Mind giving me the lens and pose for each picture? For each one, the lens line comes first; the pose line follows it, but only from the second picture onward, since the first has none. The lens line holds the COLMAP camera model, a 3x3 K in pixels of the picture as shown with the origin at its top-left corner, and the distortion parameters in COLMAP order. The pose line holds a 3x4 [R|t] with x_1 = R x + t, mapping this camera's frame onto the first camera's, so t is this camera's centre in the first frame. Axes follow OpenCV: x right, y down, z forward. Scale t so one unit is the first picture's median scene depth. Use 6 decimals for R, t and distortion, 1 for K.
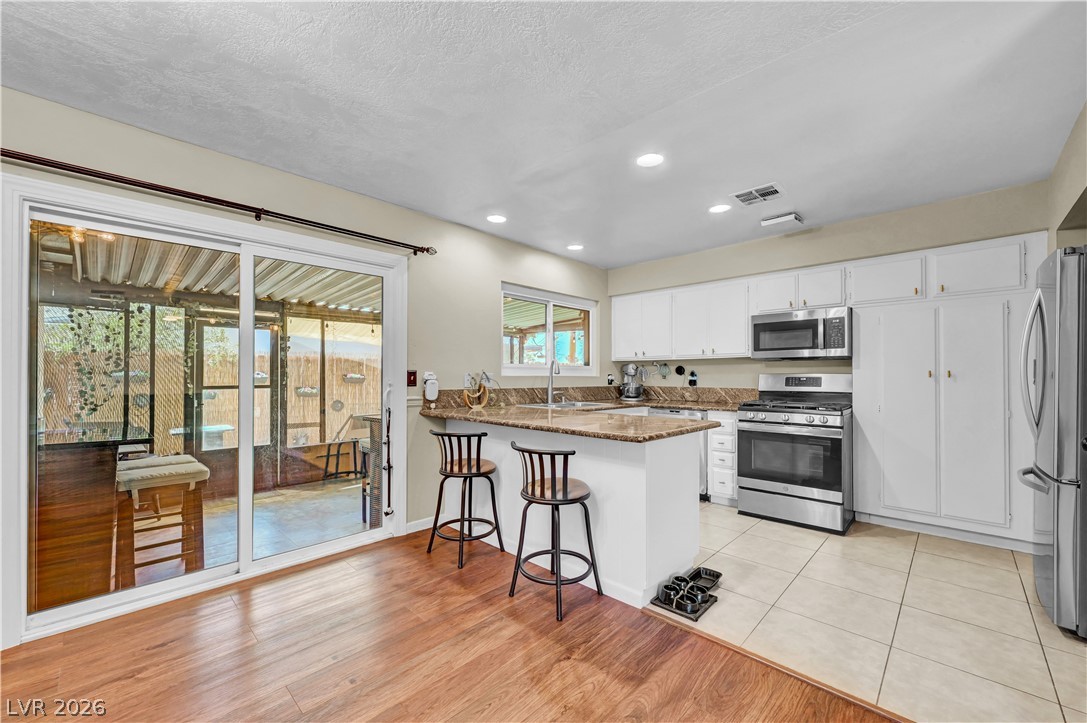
lens RADIAL K [[429.7, 0, 548.7], [0, 429.7, 371.1], [0, 0, 1]] dist [-0.000100, 0.000078]
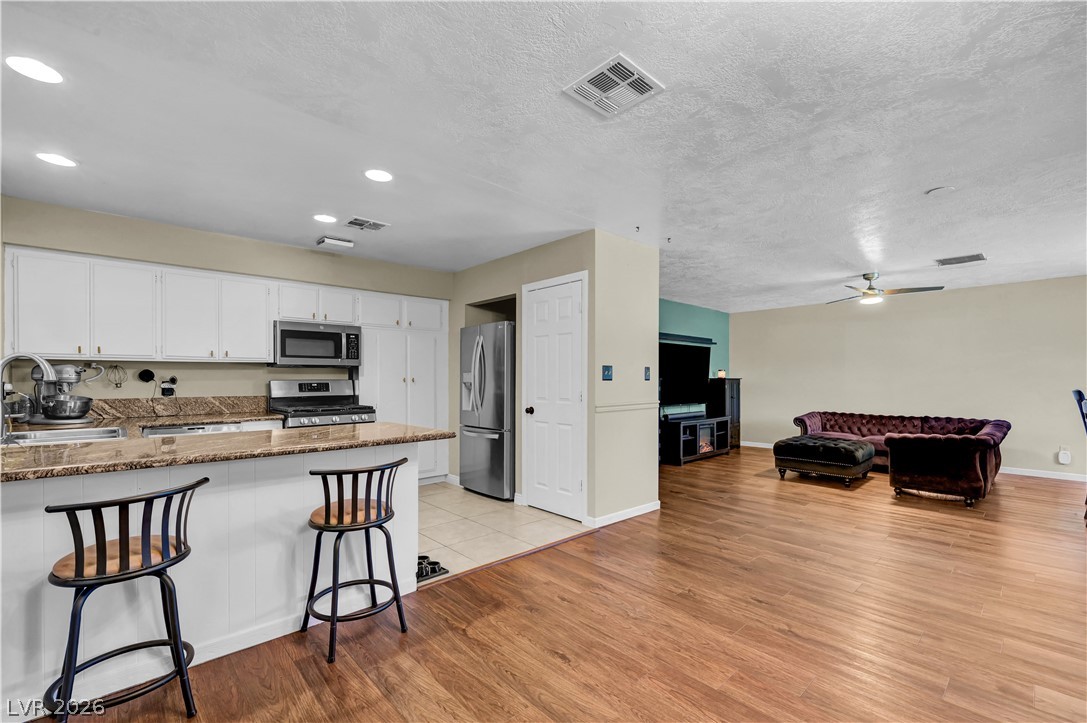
lens RADIAL K [[462.9, 0, 543.7], [0, 462.9, 382.6], [0, 0, 1]] dist [0.000234, -0.000005]
pose [[0.066252, -0.008044, 0.997770, -0.559349], [-0.006468, 0.999943, 0.008491, -0.001499], [-0.997782, -0.007016, 0.066196, 0.341204]]
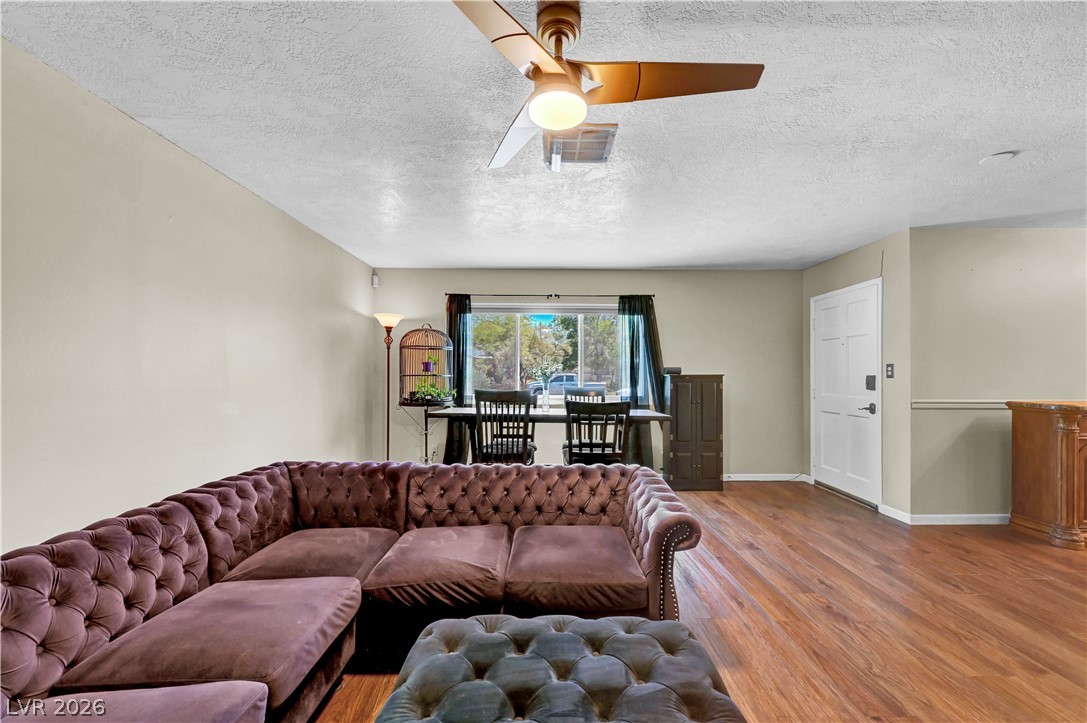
lens RADIAL K [[429.7, 0, 548.7], [0, 429.7, 371.1], [0, 0, 1]] dist [-0.000100, 0.000078]
pose [[-0.717846, -0.009247, -0.696141, 1.167842], [0.000828, 0.999900, -0.014136, -0.004837], [0.696202, -0.010723, -0.717766, -0.279071]]
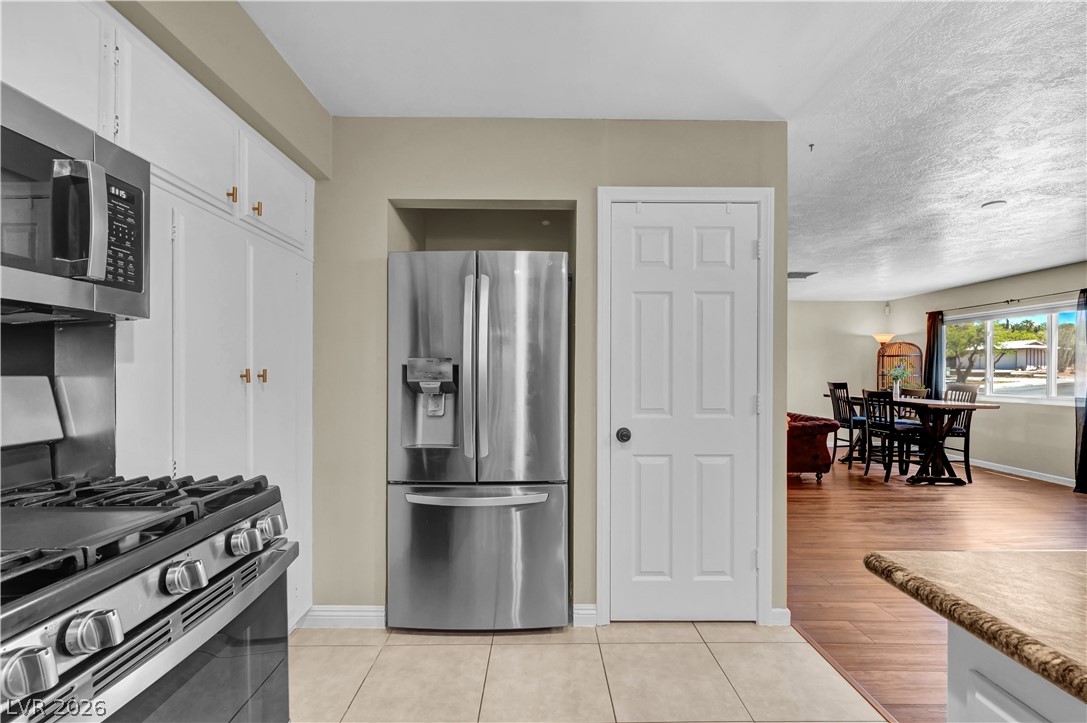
lens RADIAL K [[468.8, 0, 544.8], [0, 468.8, 374.3], [0, 0, 1]] dist [0.001175, 0.000058]
pose [[-0.697636, -0.004445, 0.716438, 0.222570], [-0.008677, 0.999960, -0.002245, 0.003010], [-0.716400, -0.007783, -0.697647, 0.933330]]
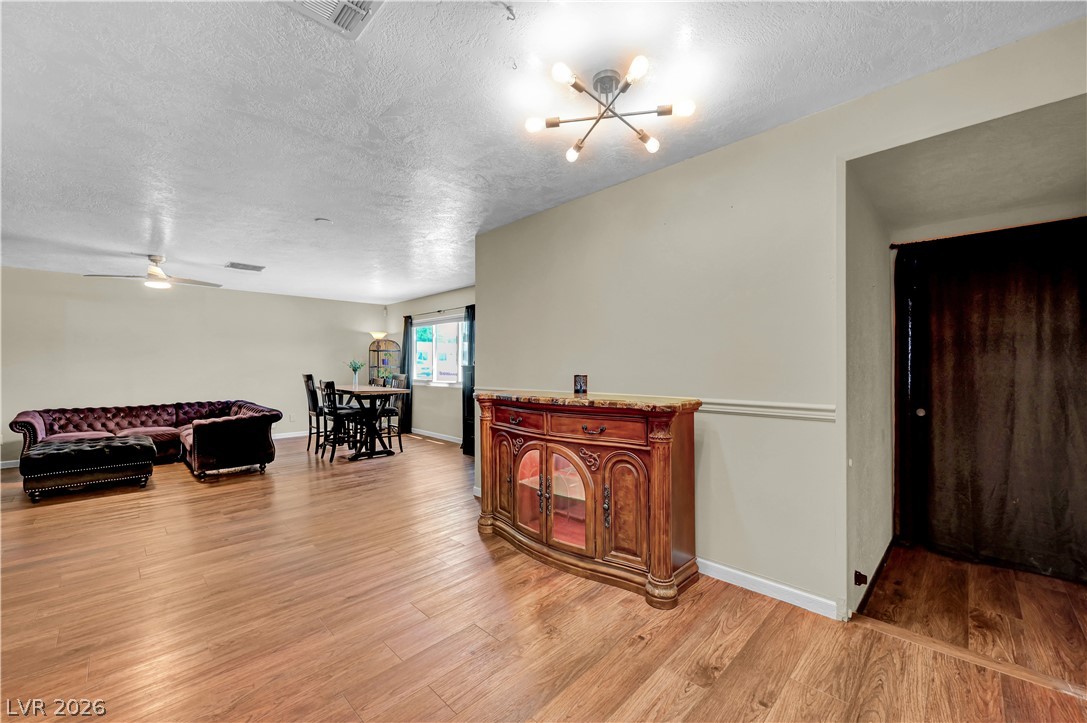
lens RADIAL K [[429.7, 0, 548.7], [0, 429.7, 371.1], [0, 0, 1]] dist [-0.000100, 0.000078]
pose [[-0.999824, 0.003156, 0.018507, -0.242617], [0.003271, 0.999976, 0.006157, -0.000320], [-0.018487, 0.006216, -0.999810, 0.655319]]
